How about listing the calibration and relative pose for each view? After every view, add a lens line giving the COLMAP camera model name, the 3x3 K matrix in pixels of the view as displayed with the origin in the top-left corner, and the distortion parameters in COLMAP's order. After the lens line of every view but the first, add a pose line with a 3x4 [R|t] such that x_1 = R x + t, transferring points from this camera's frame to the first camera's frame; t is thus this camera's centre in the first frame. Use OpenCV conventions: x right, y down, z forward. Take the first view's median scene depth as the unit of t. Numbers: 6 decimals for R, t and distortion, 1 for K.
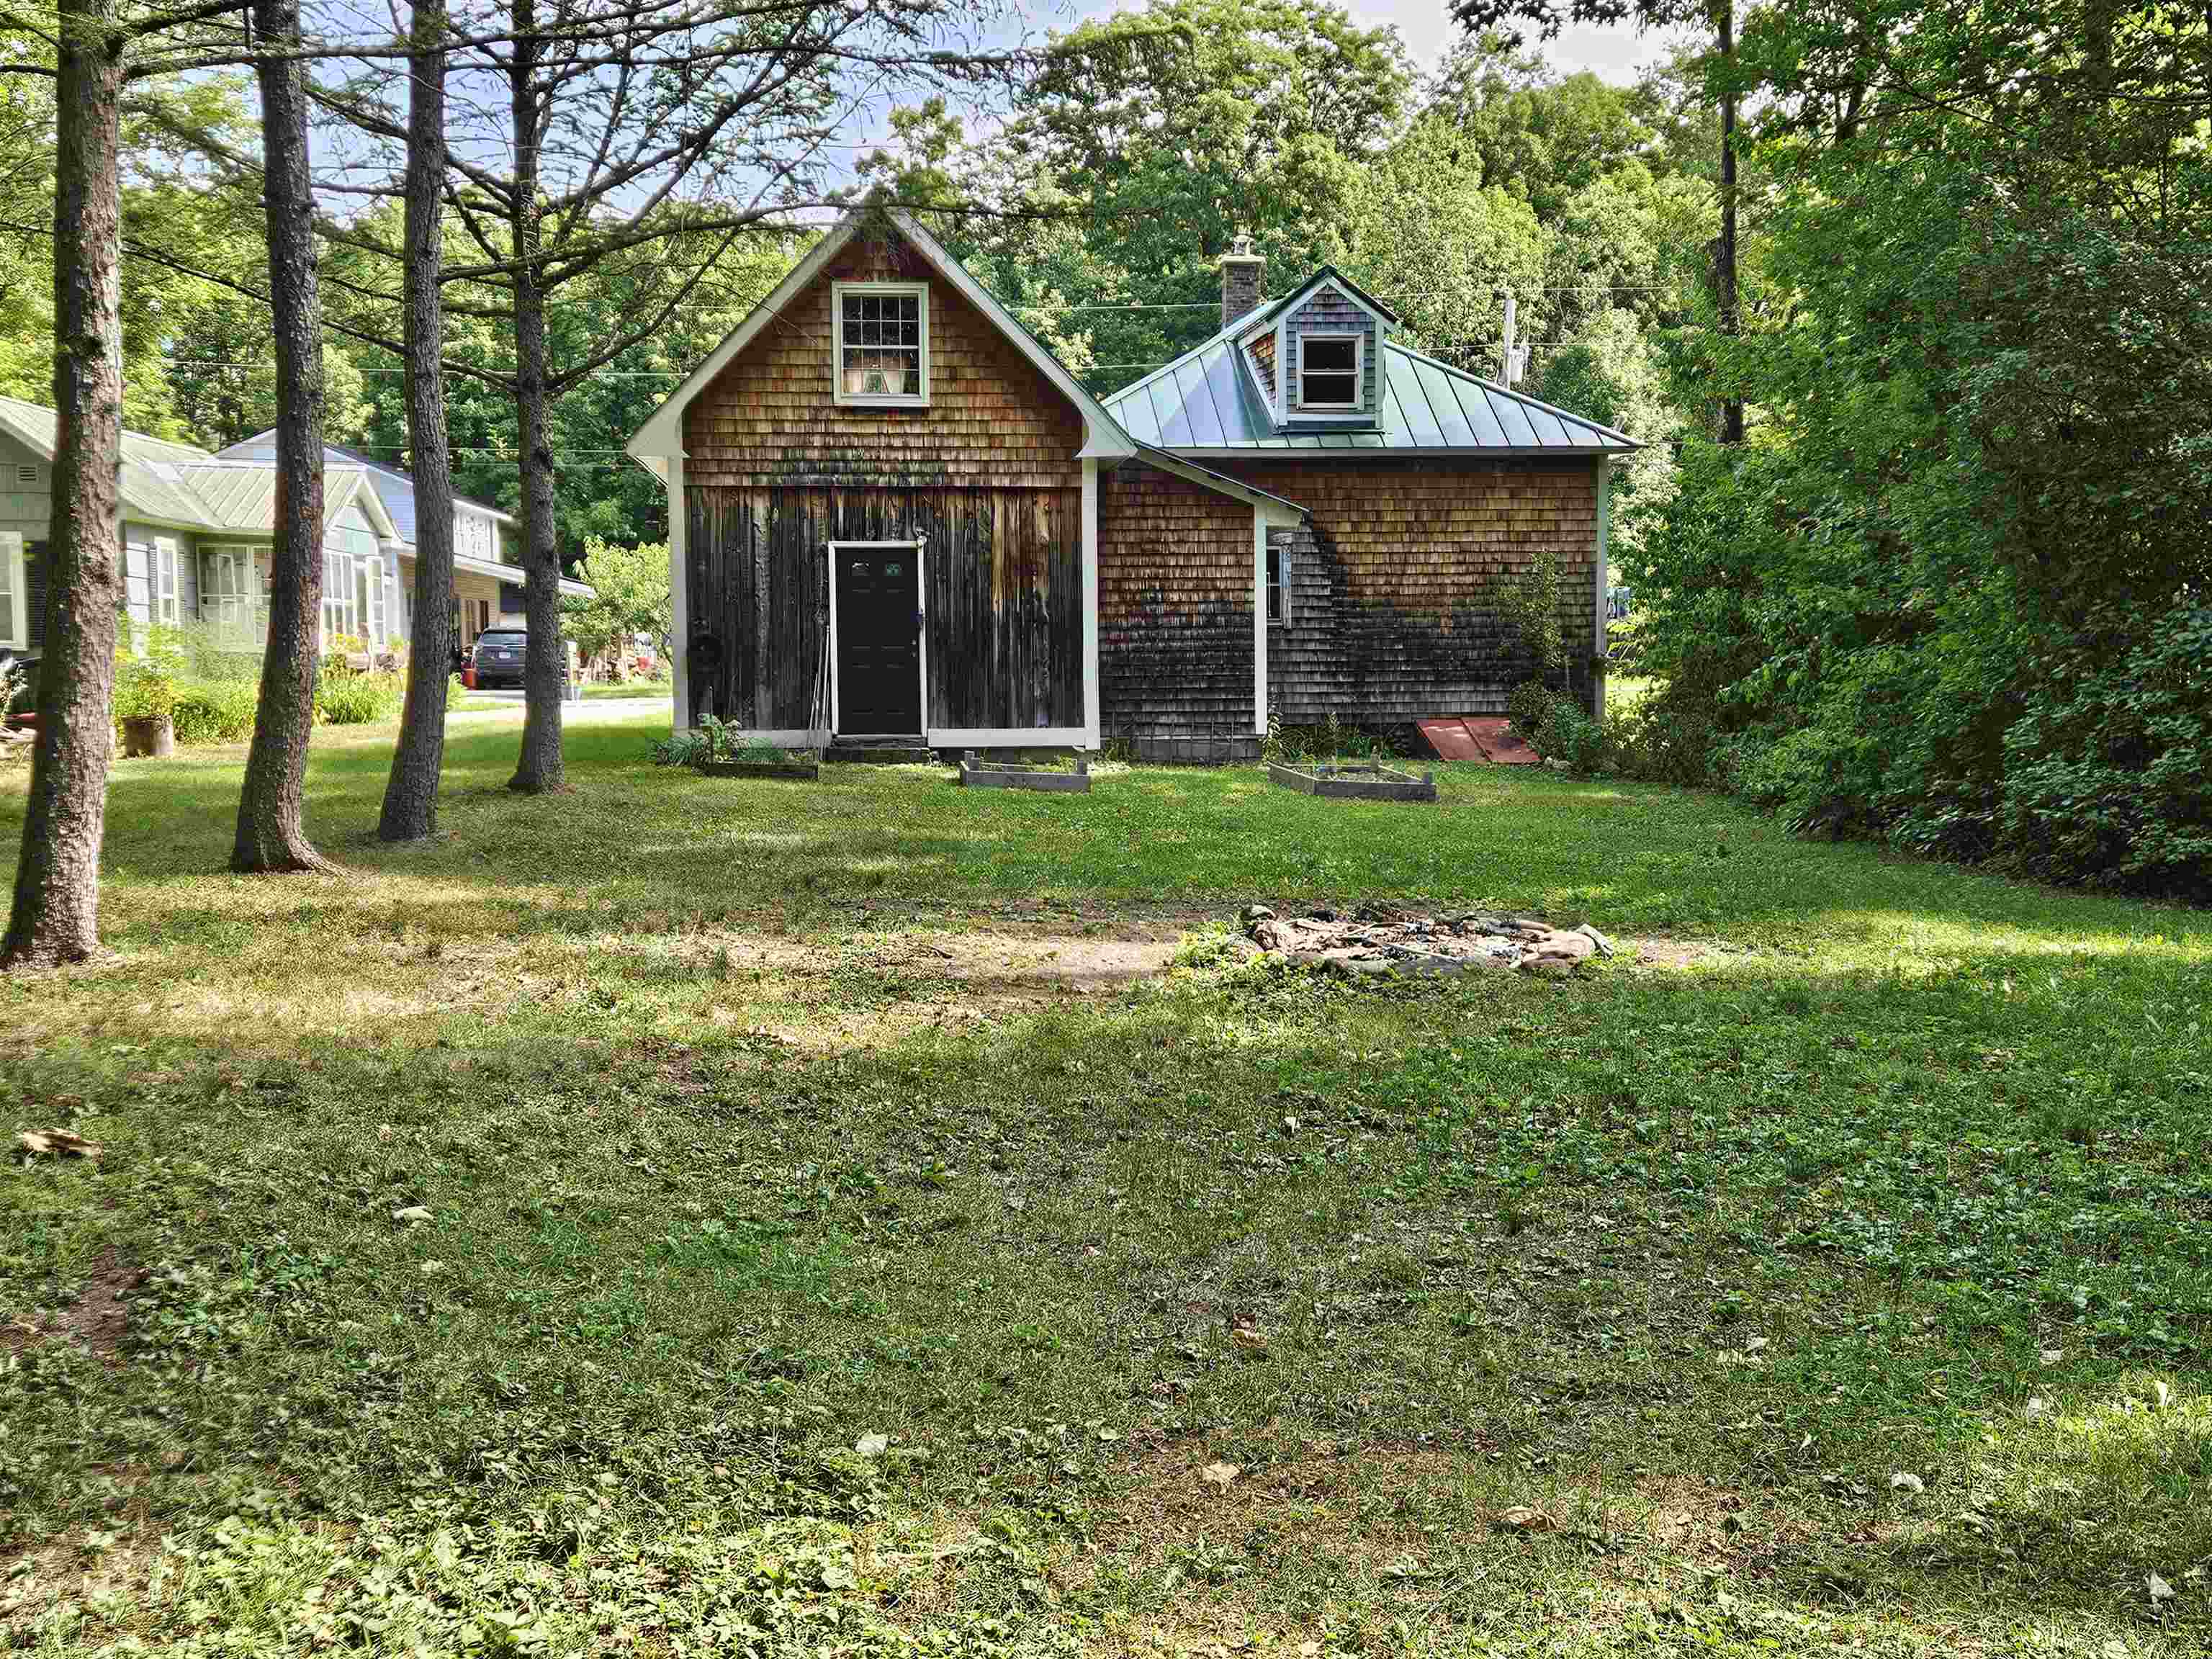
lens RADIAL K [[2551.1, 0, 1093.7], [0, 2551.1, 912.0], [0, 0, 1]] dist [0.100632, 0.000000]
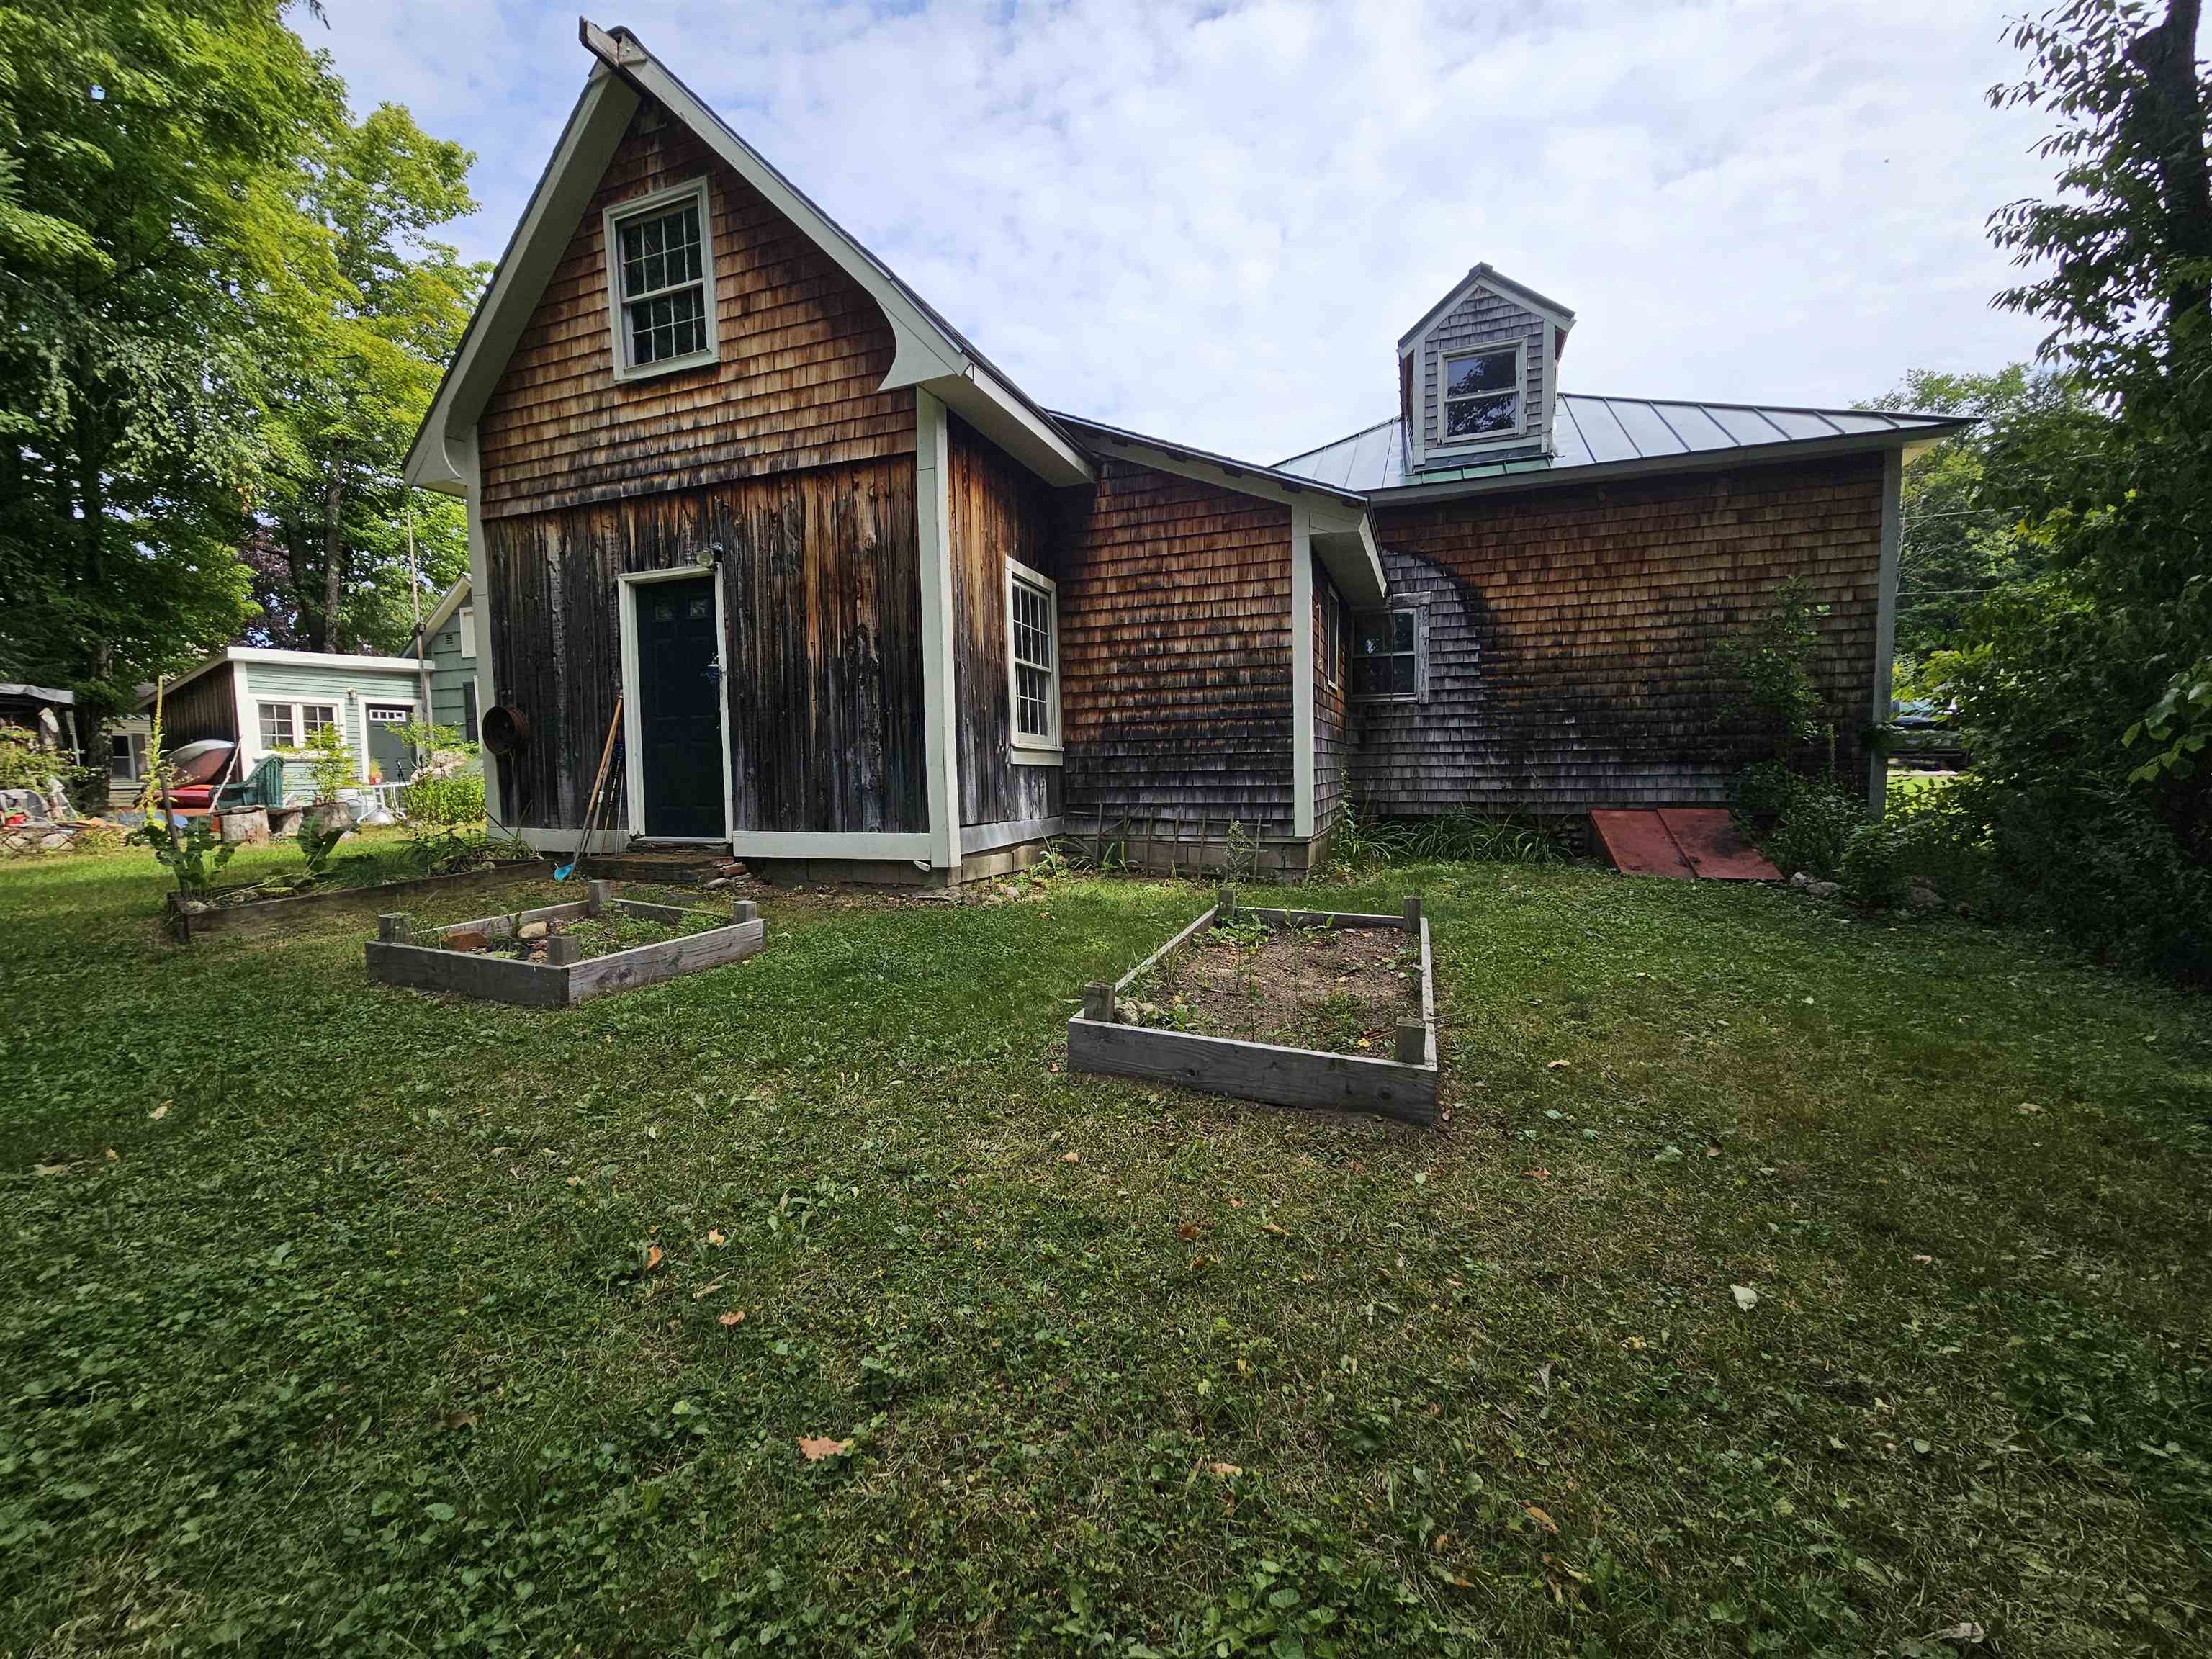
lens RADIAL K [[909.8, 0, 1094.9], [0, 909.8, 846.2], [0, 0, 1]] dist [0.002418, -0.002090]
pose [[0.900287, 0.028176, -0.434384, 0.133738], [-0.033825, 0.999414, -0.005277, -0.069525], [0.433980, 0.019444, 0.900712, 0.817860]]
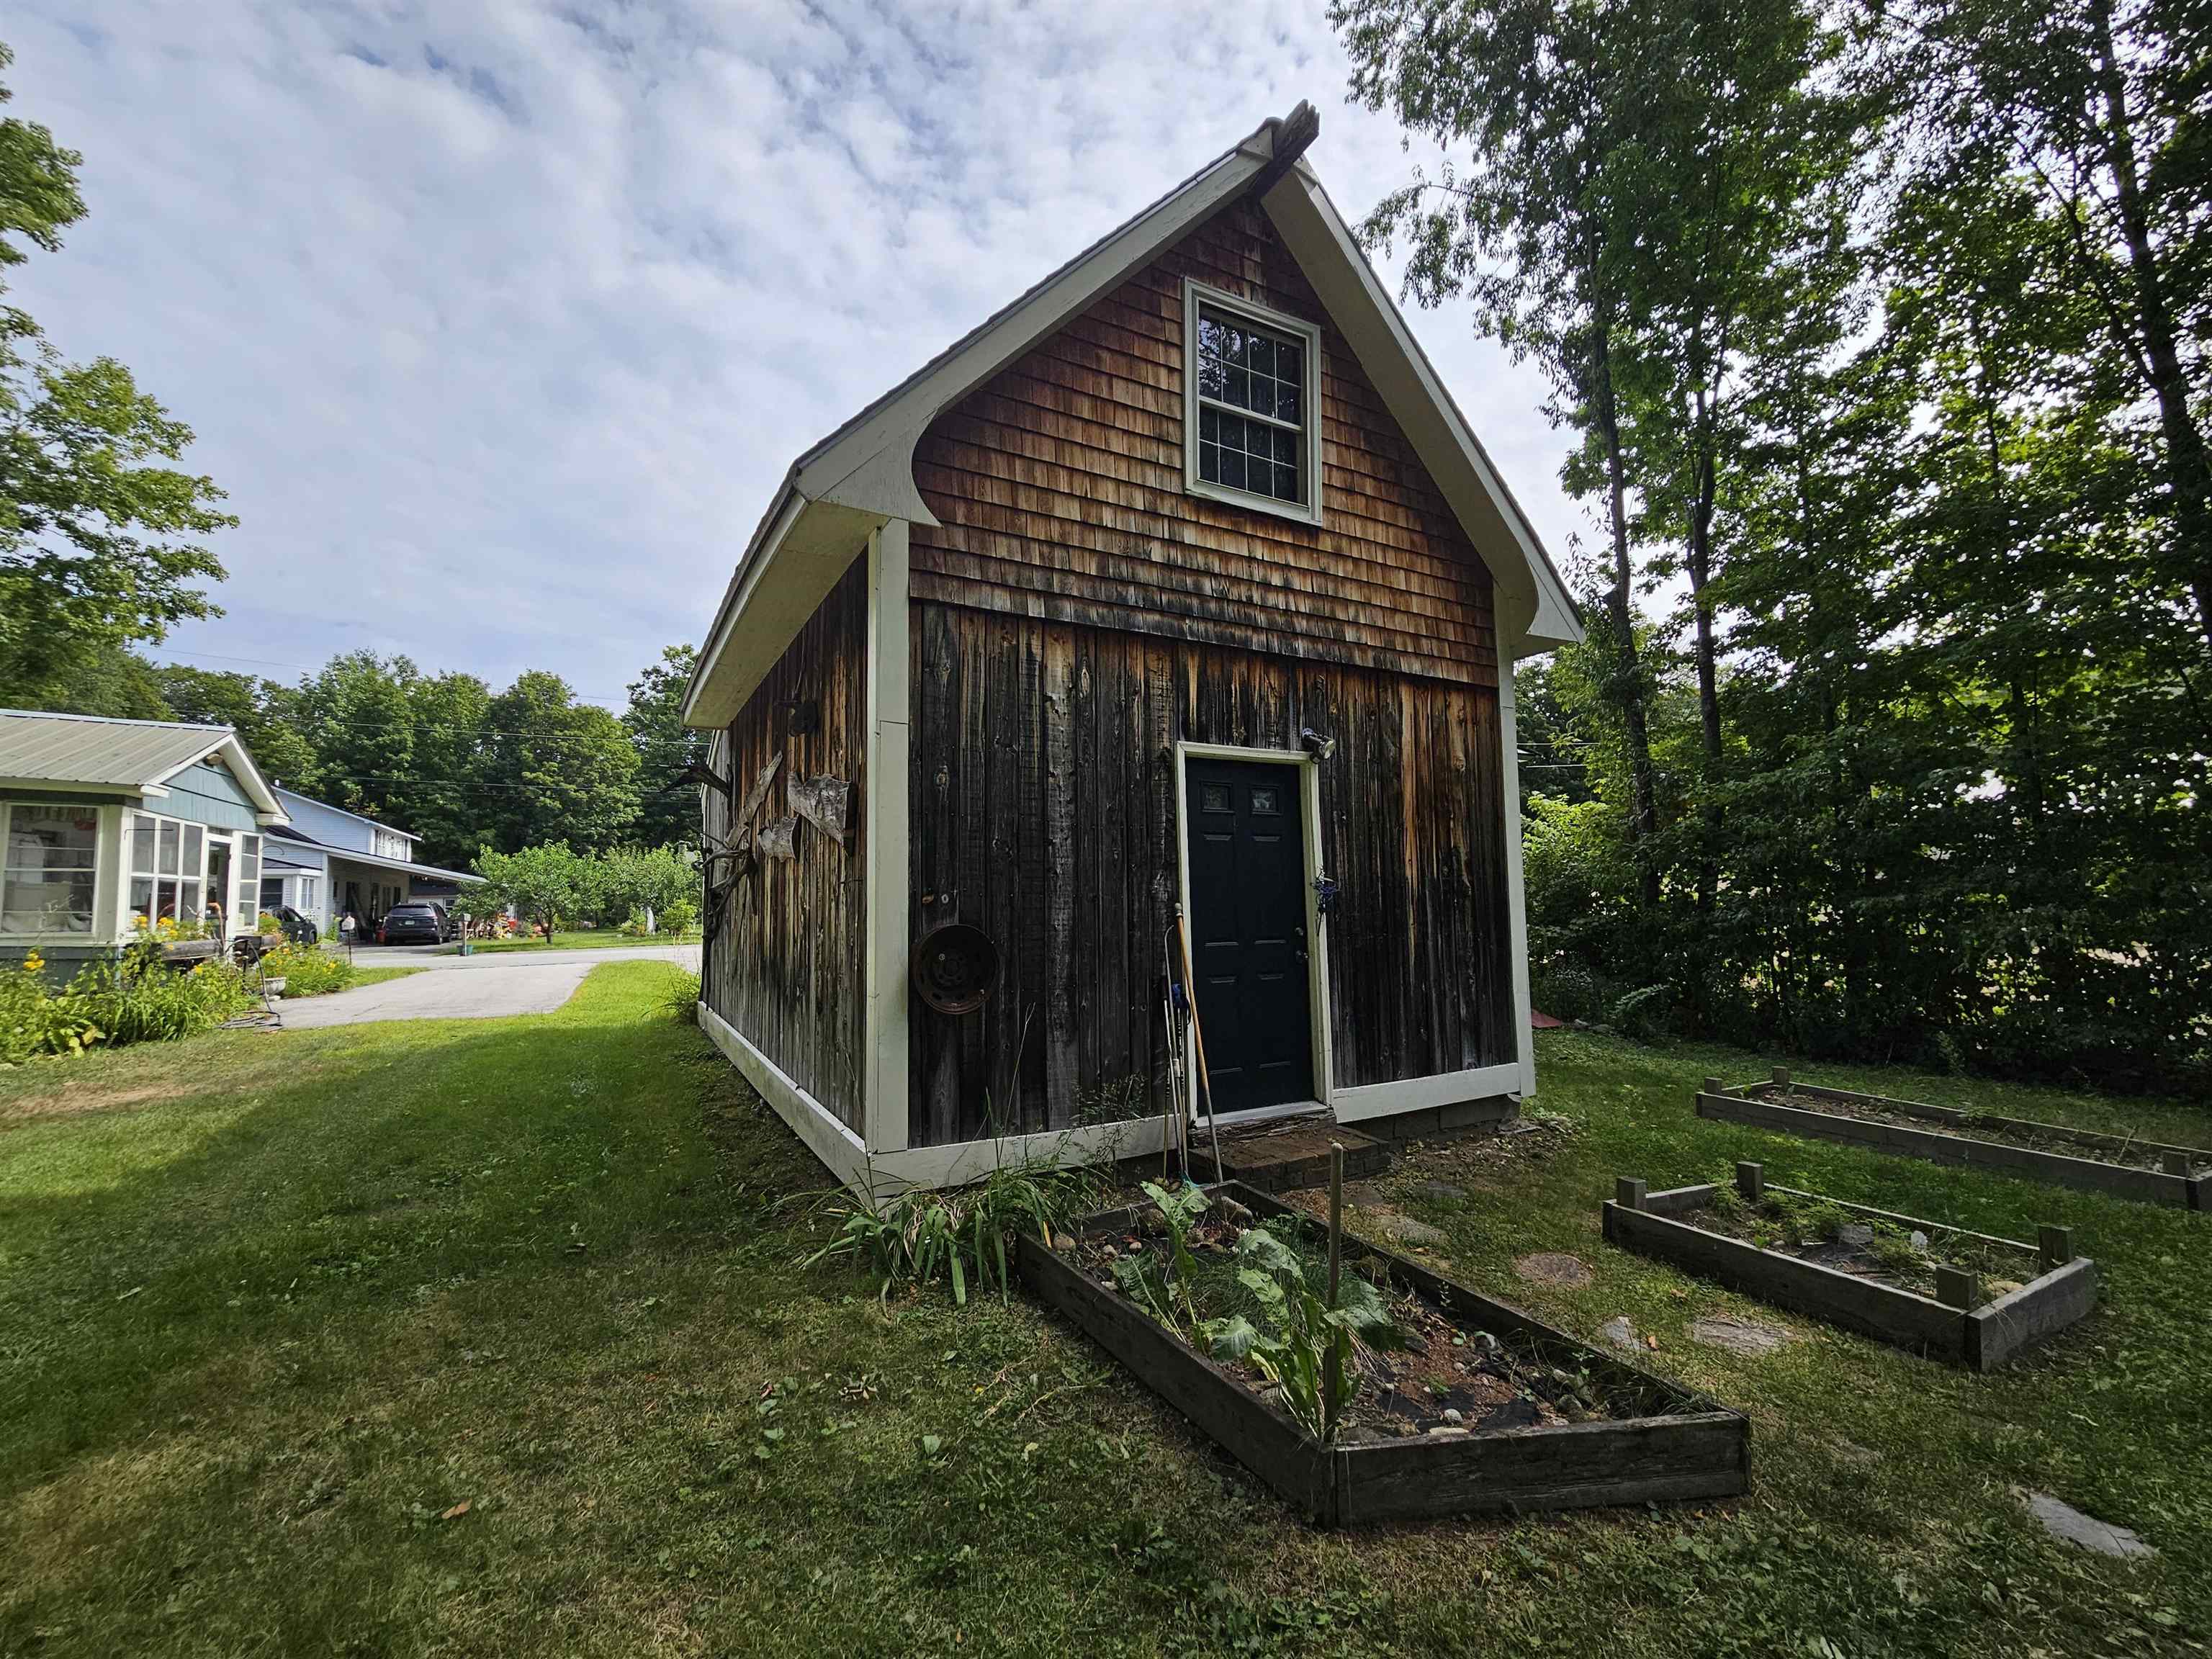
lens RADIAL K [[909.8, 0, 1087.3], [0, 909.8, 843.3], [0, 0, 1]] dist [0.002418, -0.002090]
pose [[0.916019, 0.019702, 0.400651, -0.191342], [0.049497, 0.985609, -0.161634, -0.094897], [-0.398070, 0.167891, 0.901861, 0.837568]]
